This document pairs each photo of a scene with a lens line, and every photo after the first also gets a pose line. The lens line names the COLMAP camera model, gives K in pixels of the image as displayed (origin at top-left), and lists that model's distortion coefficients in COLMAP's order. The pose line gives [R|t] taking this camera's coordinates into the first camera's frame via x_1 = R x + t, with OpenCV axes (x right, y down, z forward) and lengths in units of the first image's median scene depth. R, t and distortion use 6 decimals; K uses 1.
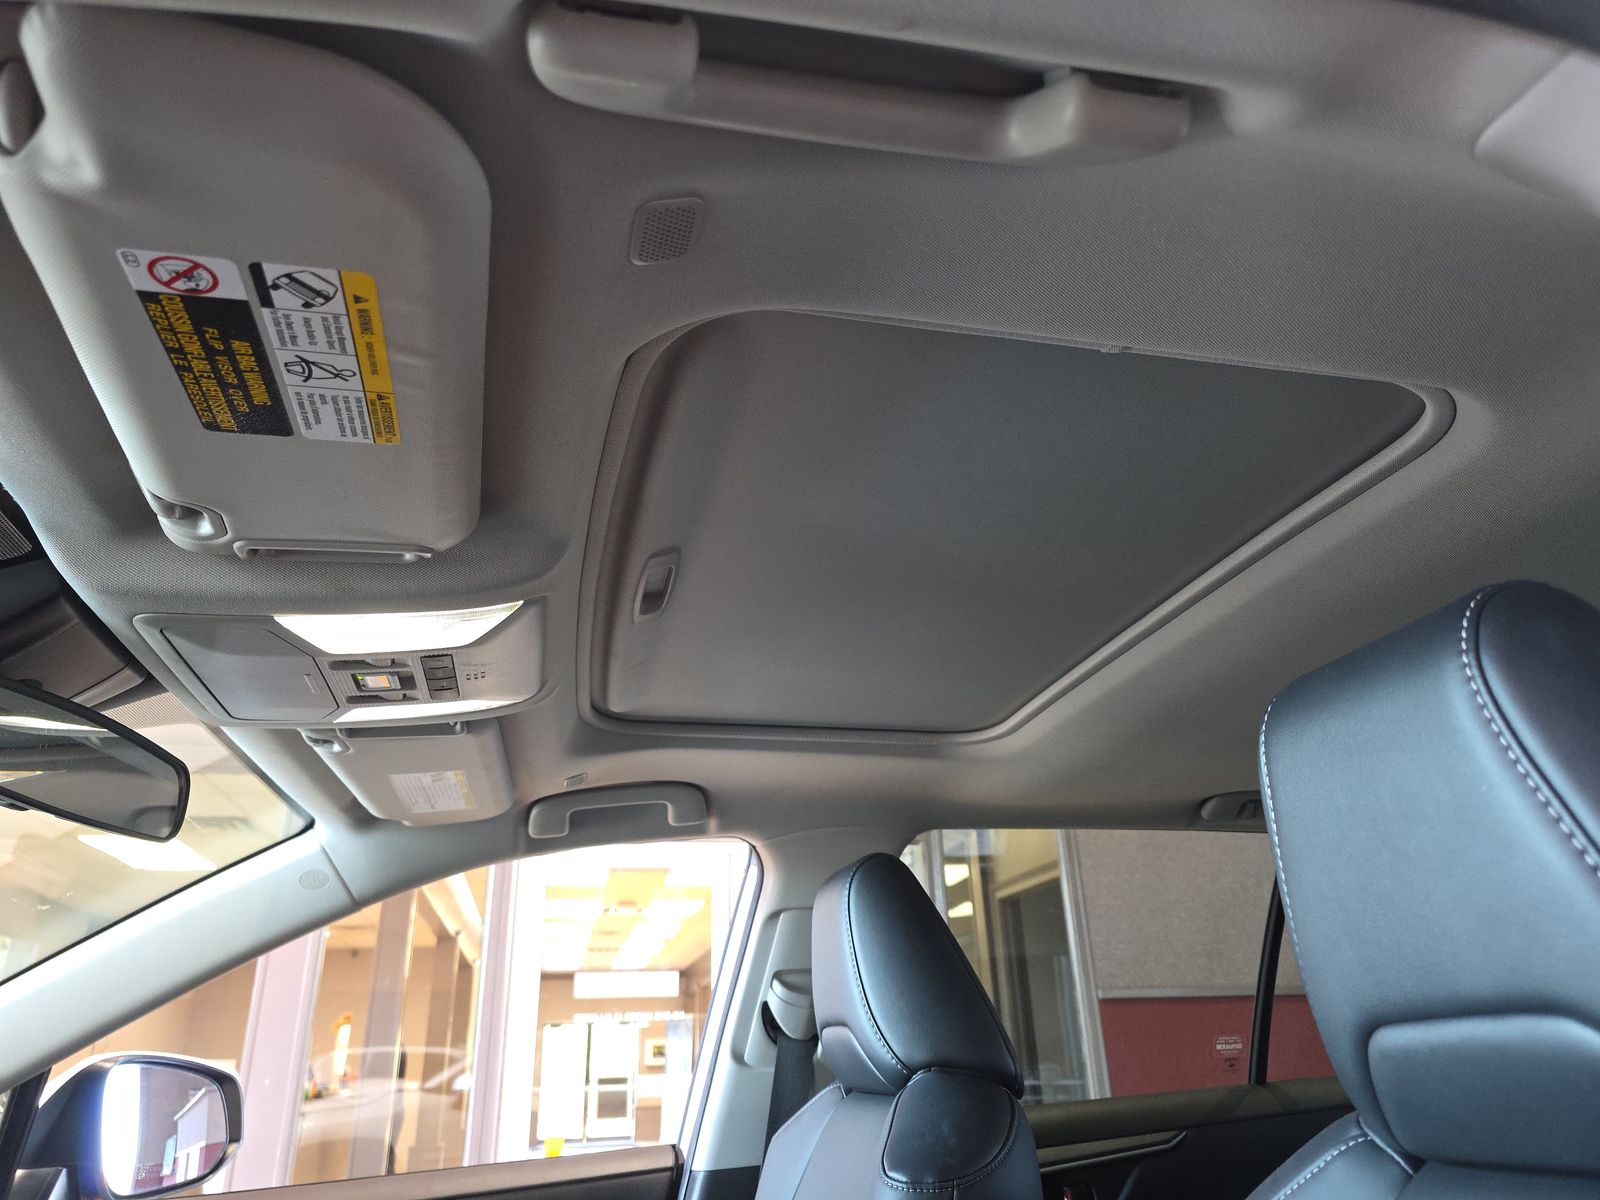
lens RADIAL K [[1095.8, 0, 799.4], [0, 1095.8, 608.9], [0, 0, 1]] dist [0.022050, -0.017049]
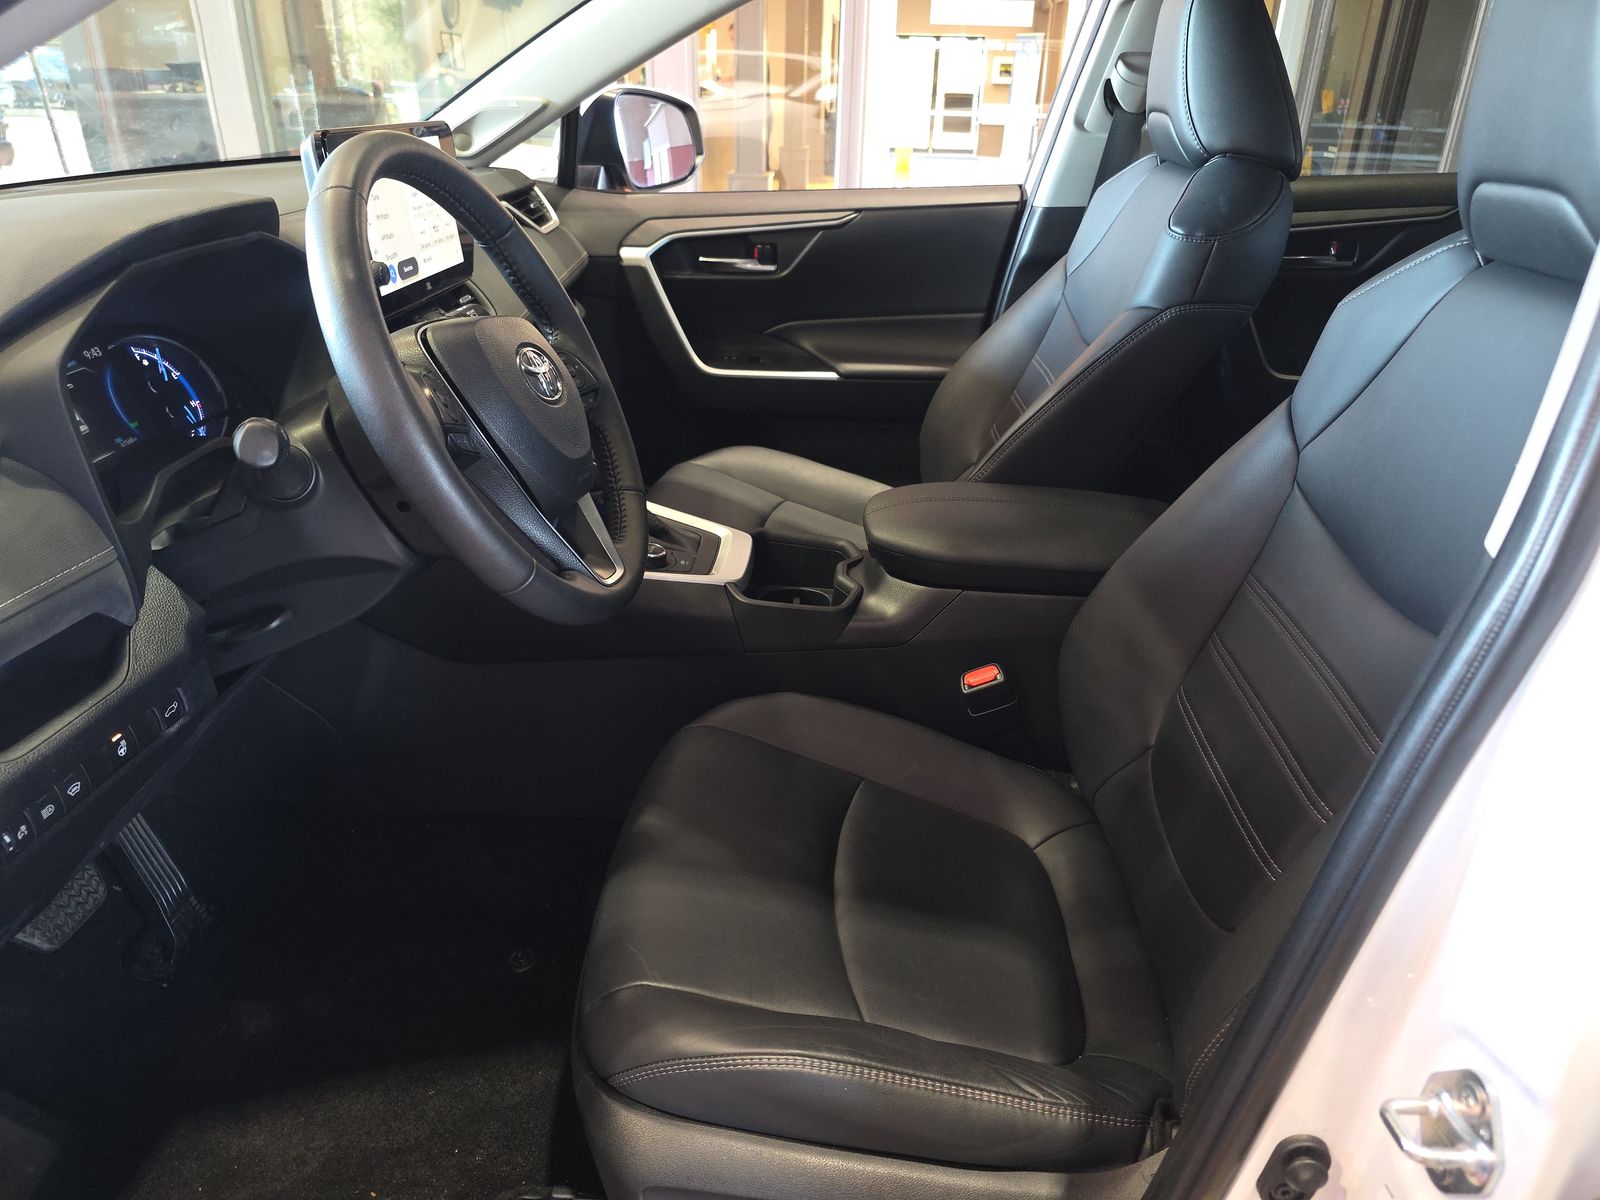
lens RADIAL K [[1095.8, 0, 801.5], [0, 1095.8, 612.7], [0, 0, 1]] dist [0.022050, -0.017049]
pose [[0.959618, 0.170259, -0.223930, 0.015620], [0.055693, 0.665294, 0.744501, -0.169190], [0.275737, -0.726909, 0.628946, -0.274045]]
